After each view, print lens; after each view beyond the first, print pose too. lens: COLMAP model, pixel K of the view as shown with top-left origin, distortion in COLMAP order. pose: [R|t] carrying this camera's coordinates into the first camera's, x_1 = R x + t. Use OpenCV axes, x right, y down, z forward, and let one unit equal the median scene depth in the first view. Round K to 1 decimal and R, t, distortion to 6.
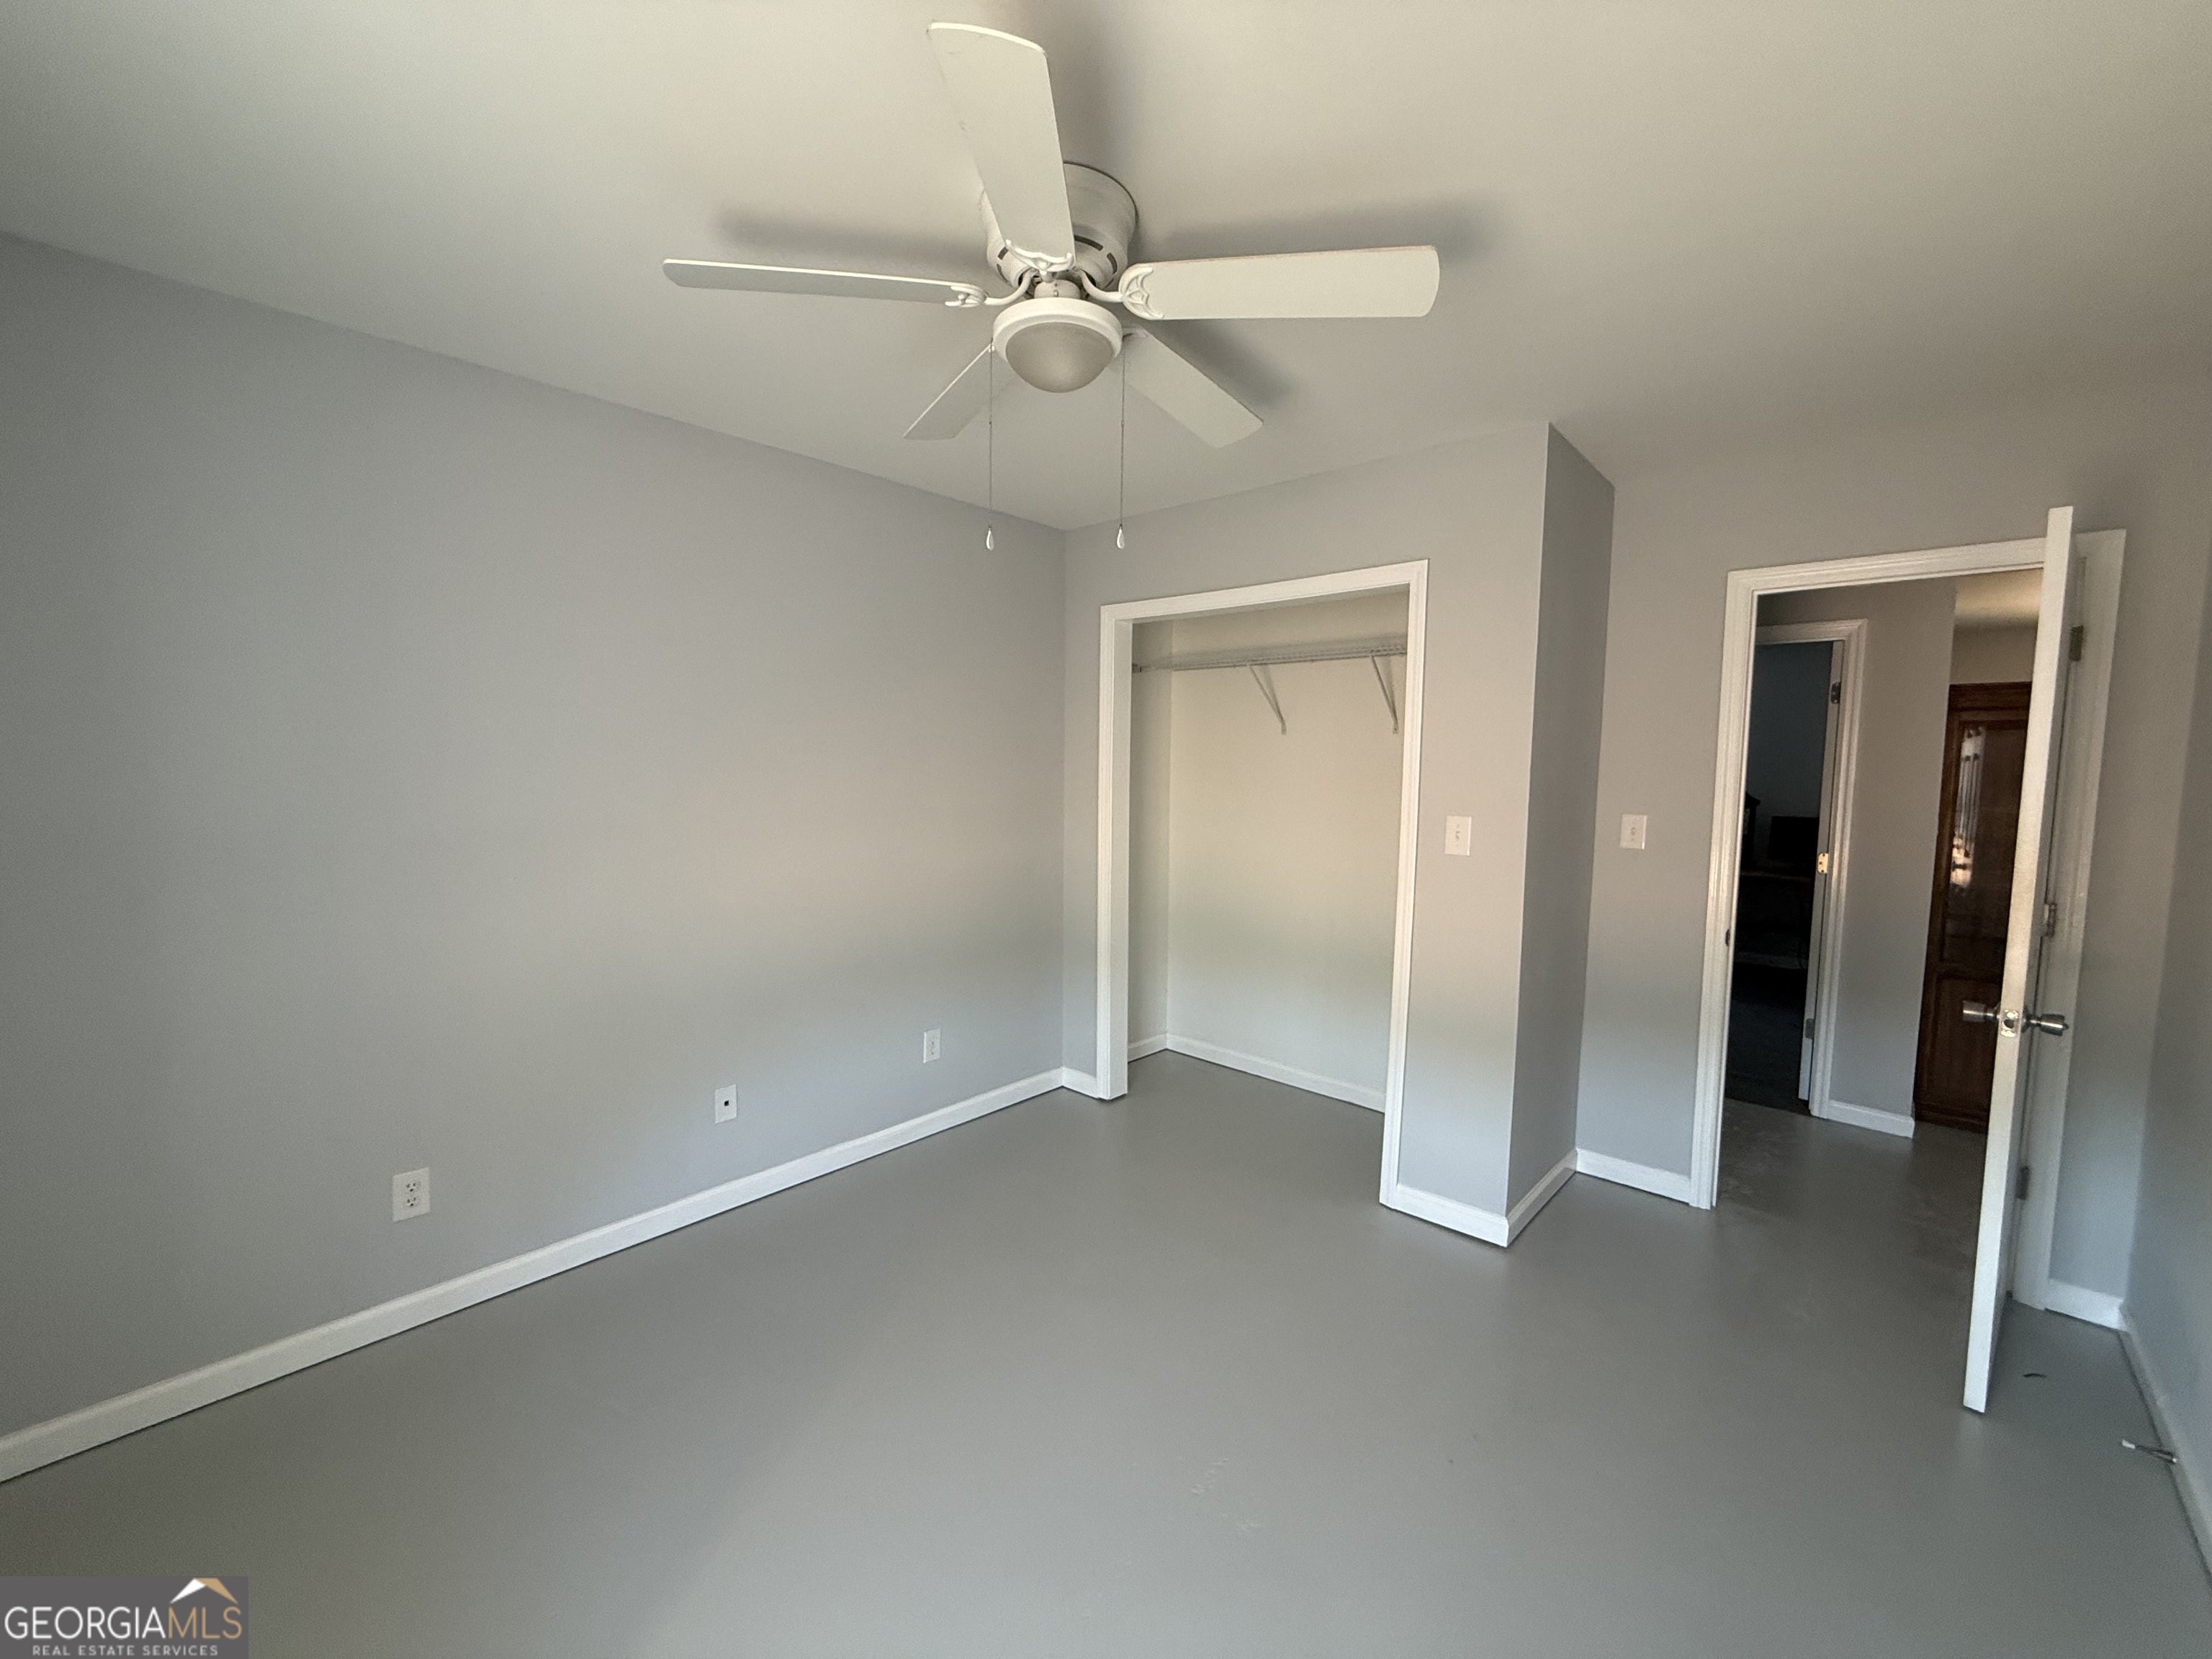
lens RADIAL K [[886.7, 0, 1106.0], [0, 886.7, 829.5], [0, 0, 1]] dist [0.000287, -0.000187]
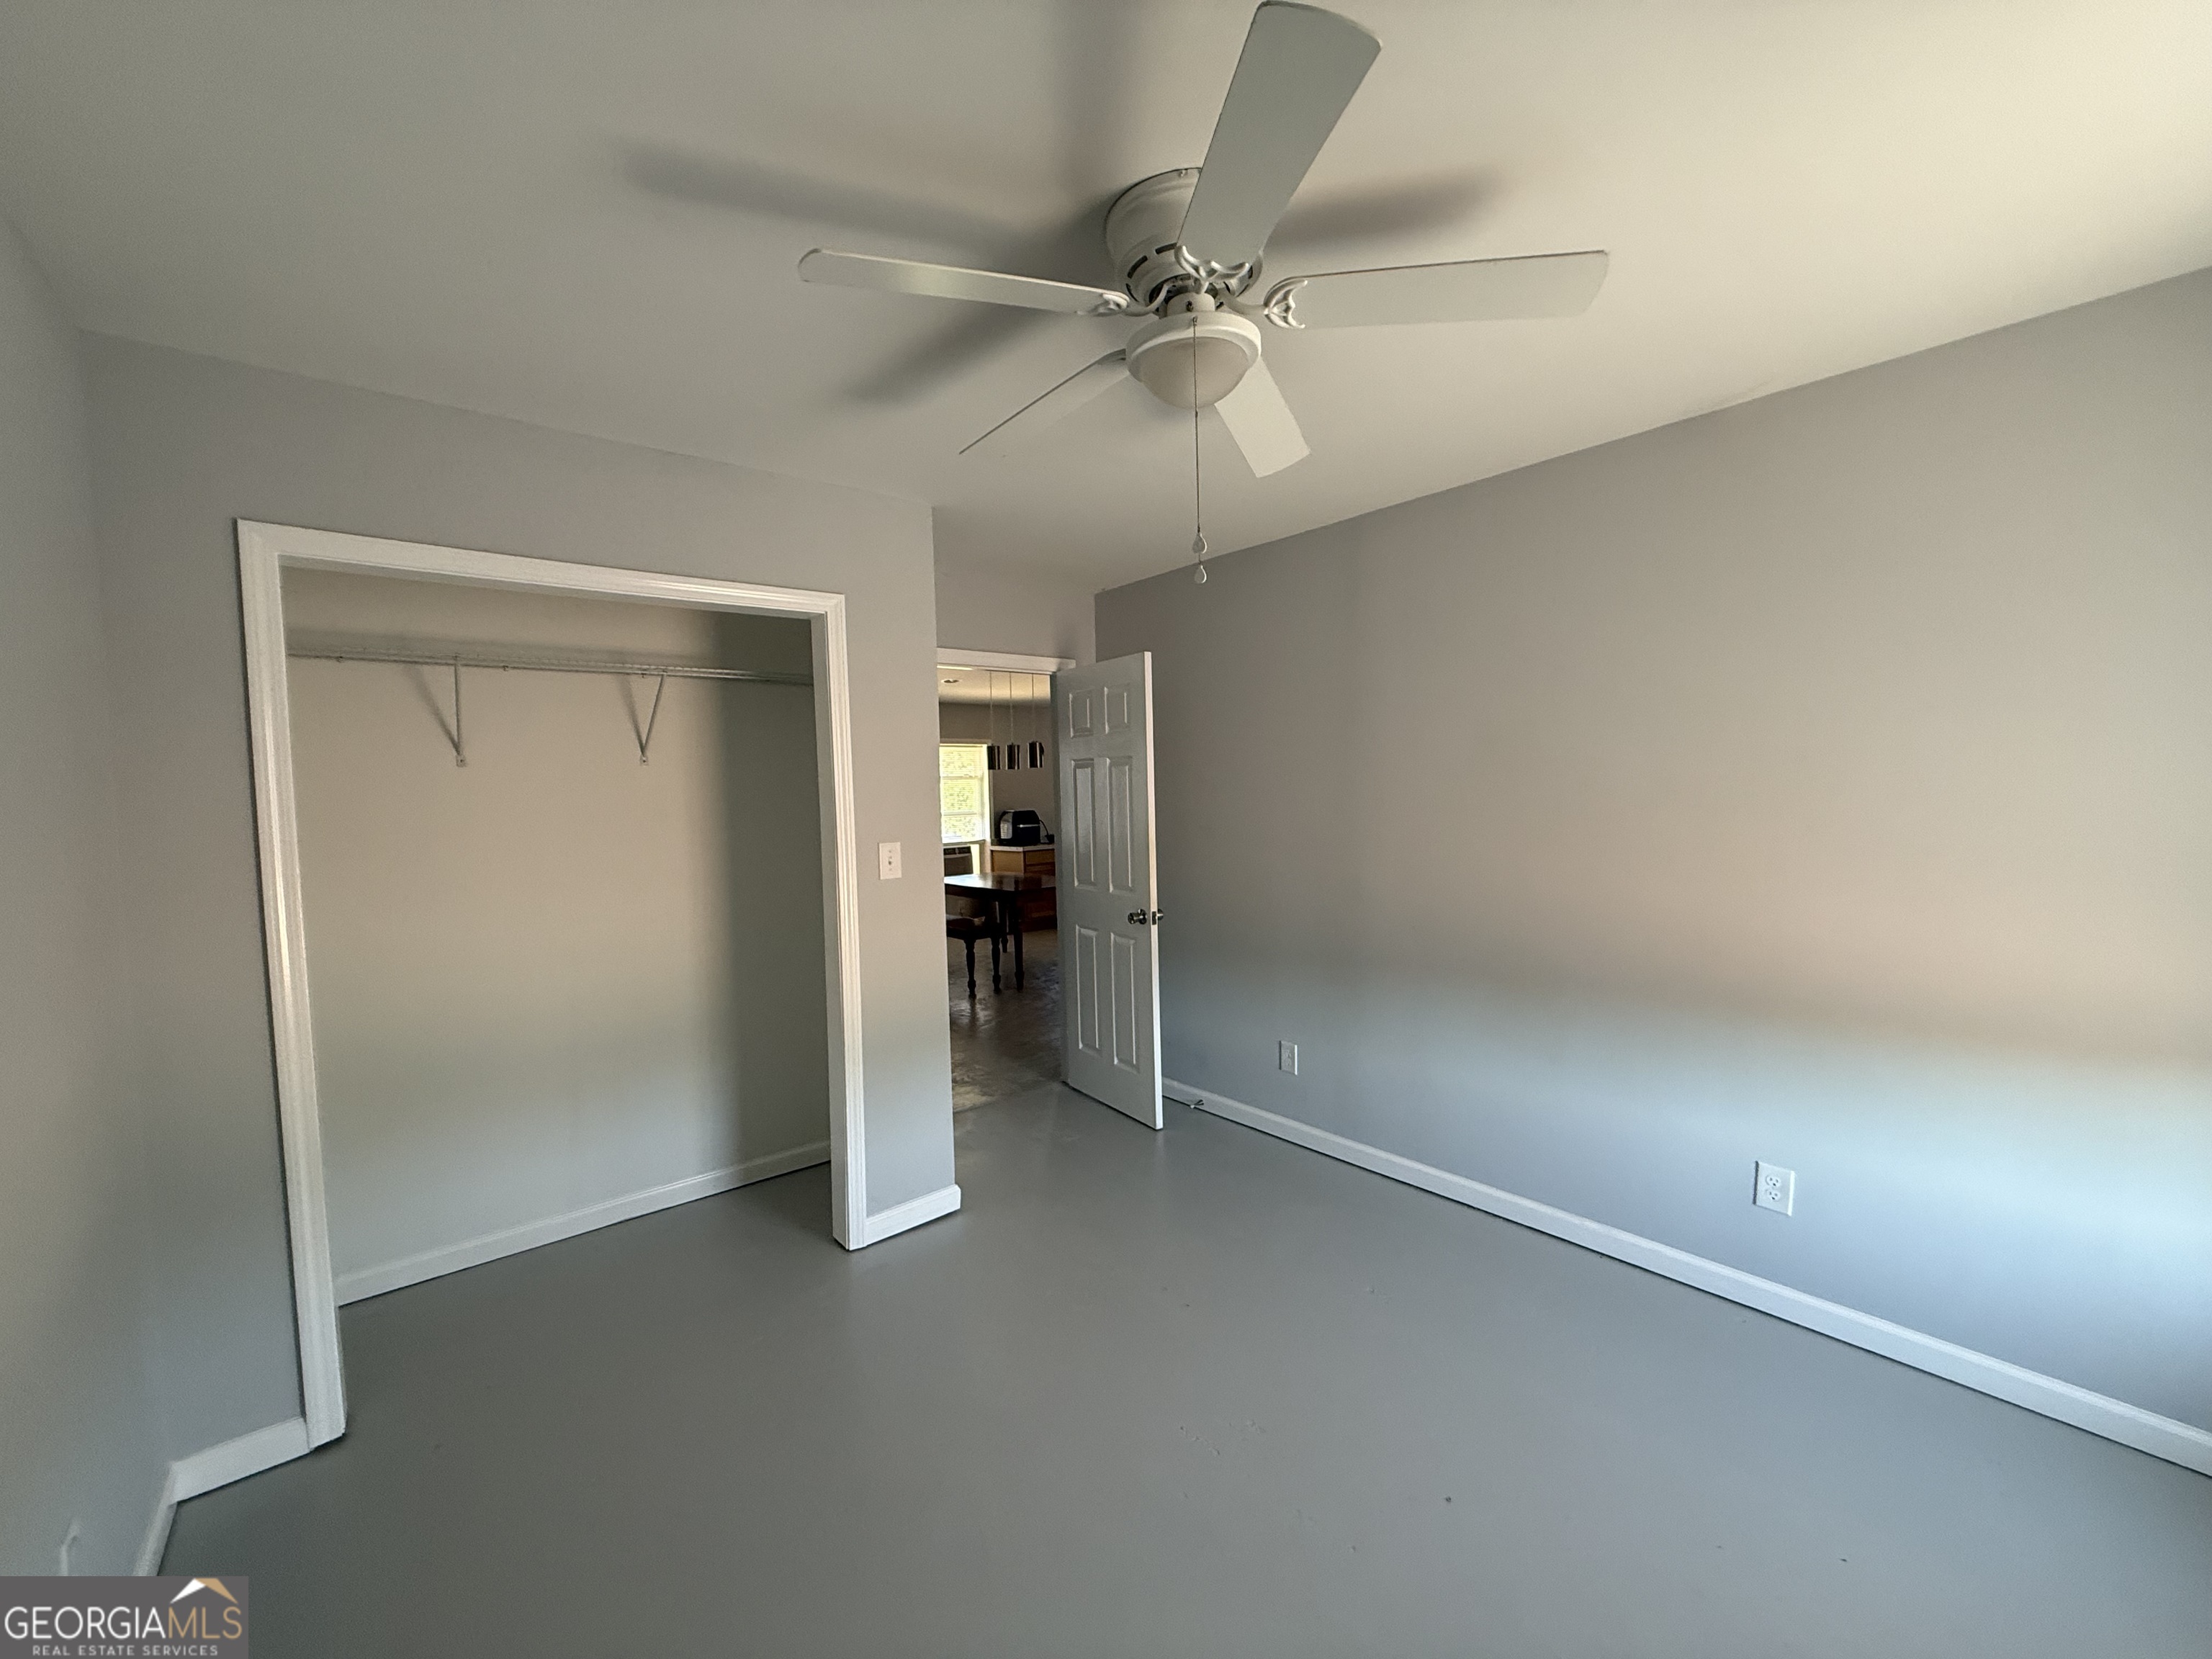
lens RADIAL K [[886.7, 0, 1106.0], [0, 886.7, 829.5], [0, 0, 1]] dist [0.000287, -0.000187]
pose [[0.127944, -0.064326, 0.989693, -0.553861], [0.109035, 0.992758, 0.050429, -0.049690], [-0.985770, 0.101459, 0.134031, 0.526664]]
